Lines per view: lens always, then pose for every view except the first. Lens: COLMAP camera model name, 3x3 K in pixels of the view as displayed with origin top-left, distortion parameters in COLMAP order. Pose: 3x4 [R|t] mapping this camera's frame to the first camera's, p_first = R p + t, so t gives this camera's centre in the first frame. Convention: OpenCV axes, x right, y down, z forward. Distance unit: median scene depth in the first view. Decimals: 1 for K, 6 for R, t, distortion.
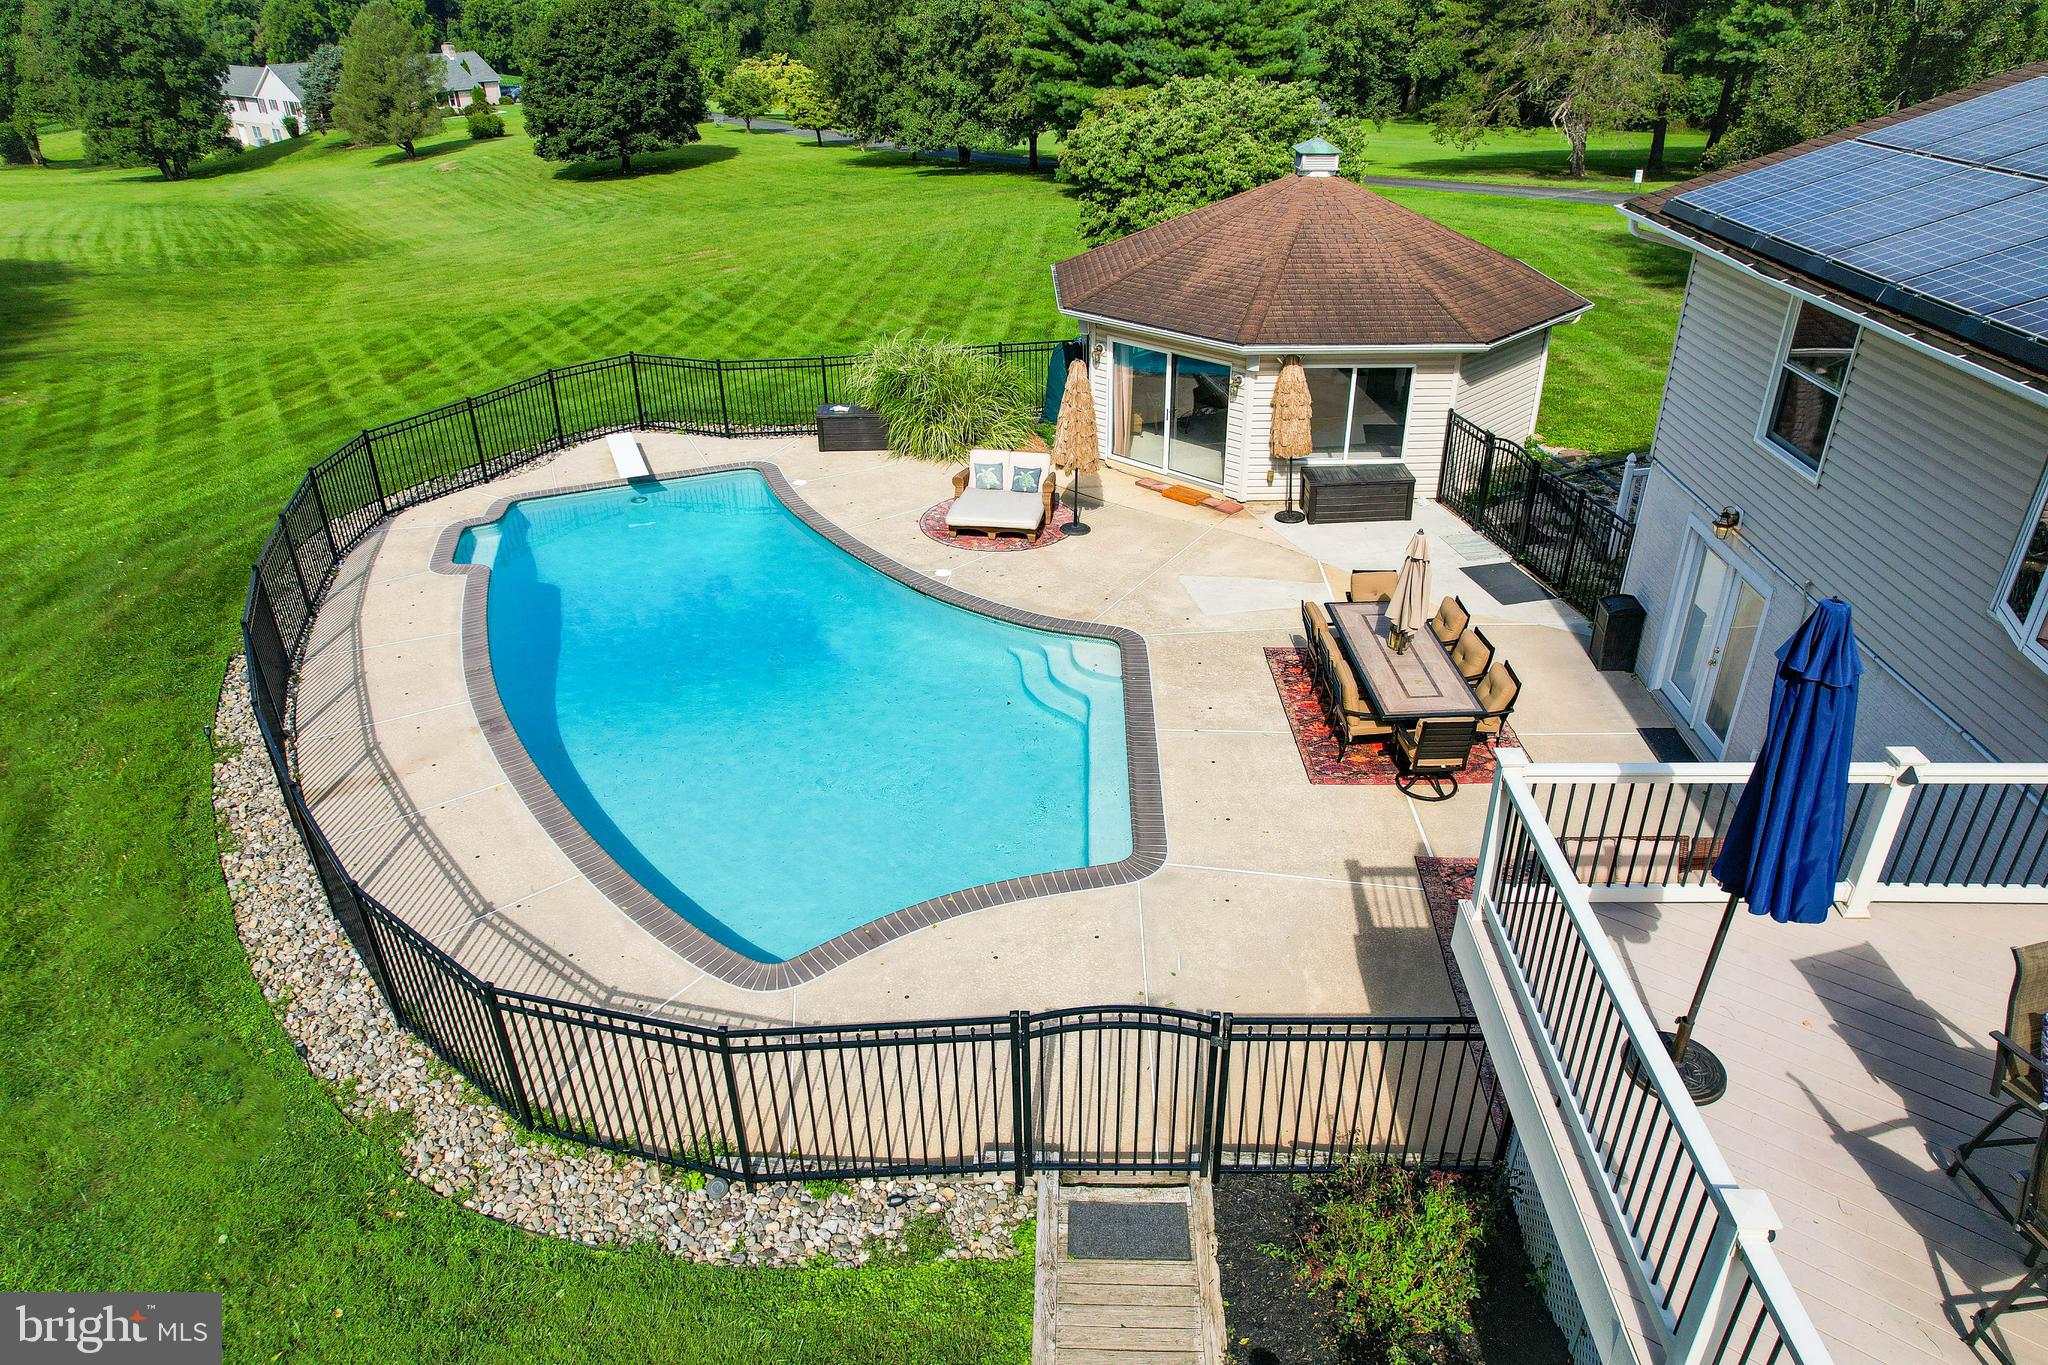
lens RADIAL K [[1307.1, 0, 1035.7], [0, 1307.1, 683.1], [0, 0, 1]] dist [-0.058543, 0.062655]
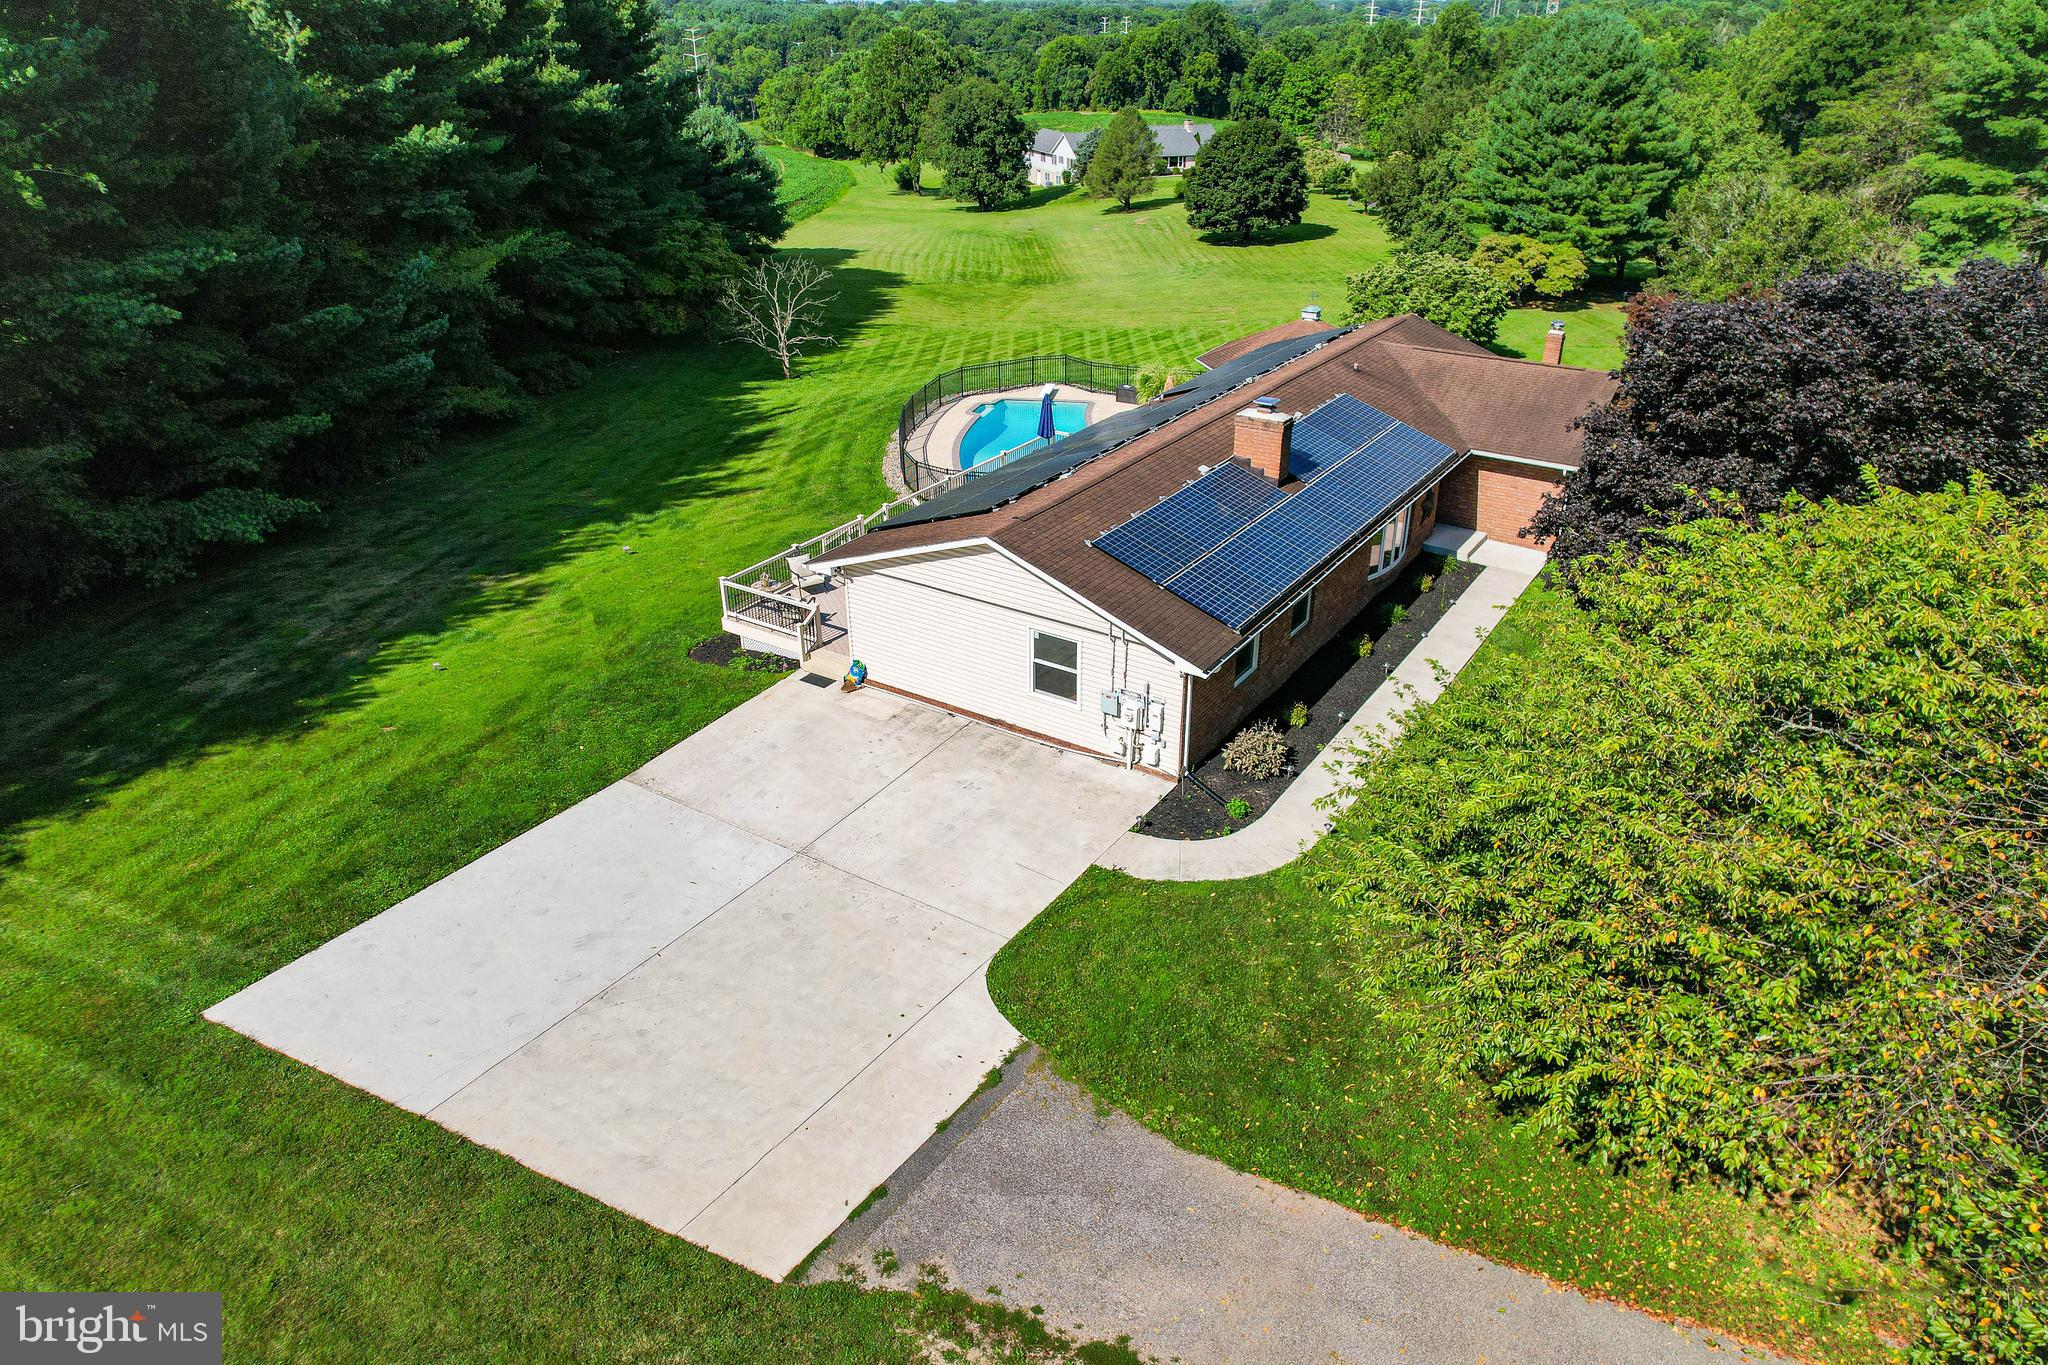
lens RADIAL K [[1285.2, 0, 1029.1], [0, 1285.2, 694.0], [0, 0, 1]] dist [-0.071968, 0.057356]
pose [[0.853715, 0.250665, -0.456441, 0.537466], [-0.254373, 0.965570, 0.054493, 0.156115], [0.454385, 0.069584, 0.888083, -0.697451]]
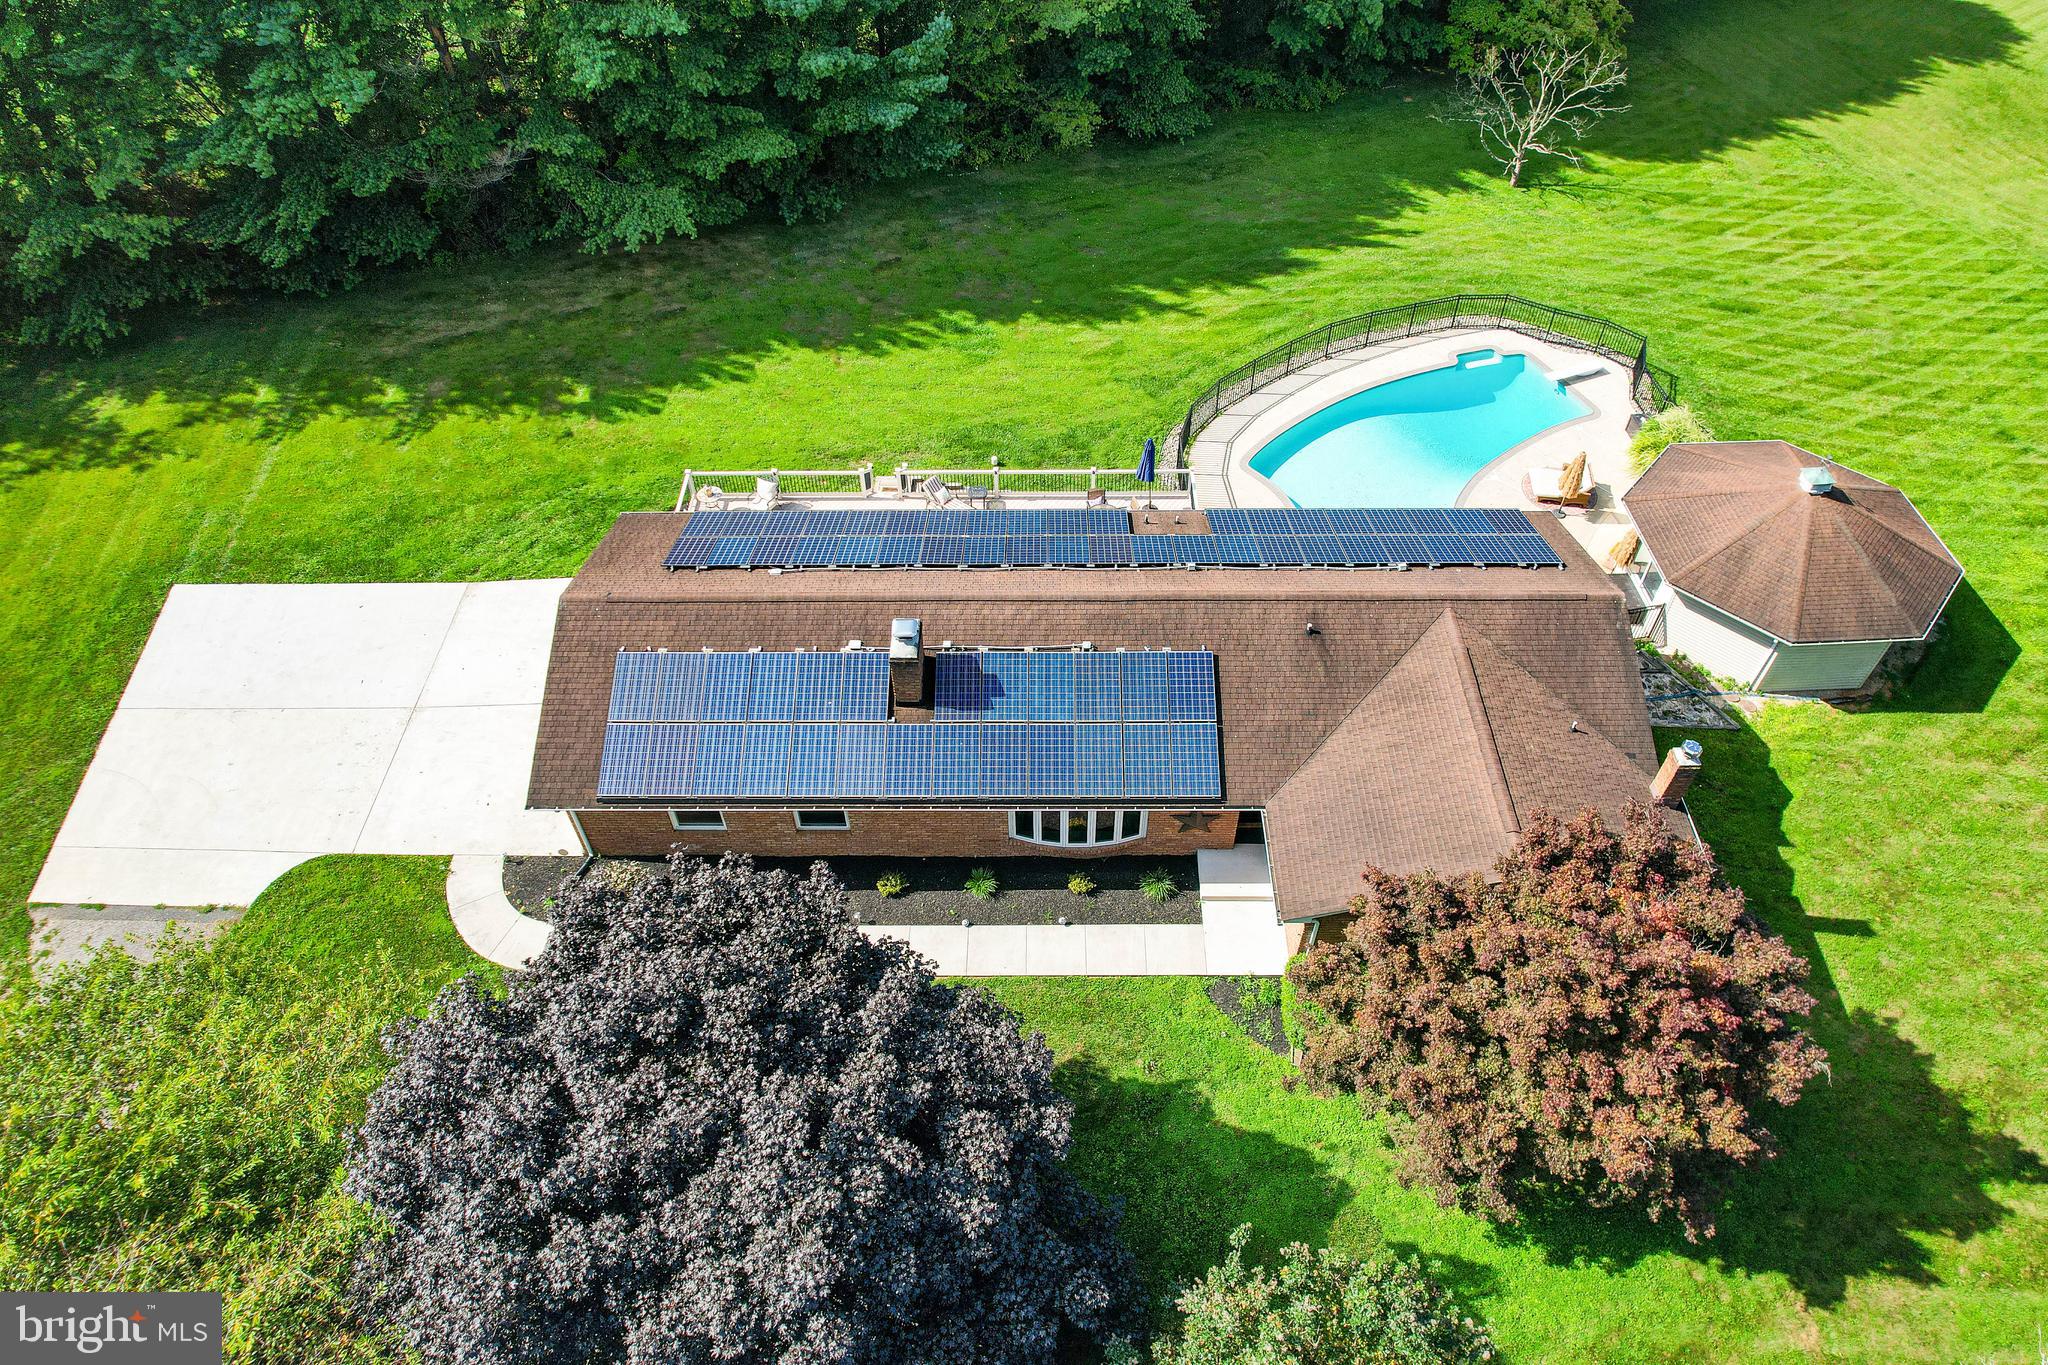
lens RADIAL K [[1285.2, 0, 1029.1], [0, 1285.2, 694.0], [0, 0, 1]] dist [-0.071968, 0.057356]
pose [[0.049314, 0.755425, -0.653377, 0.742846], [-0.484767, 0.590057, 0.645627, -0.412097], [0.873252, 0.284897, 0.395303, -0.237727]]
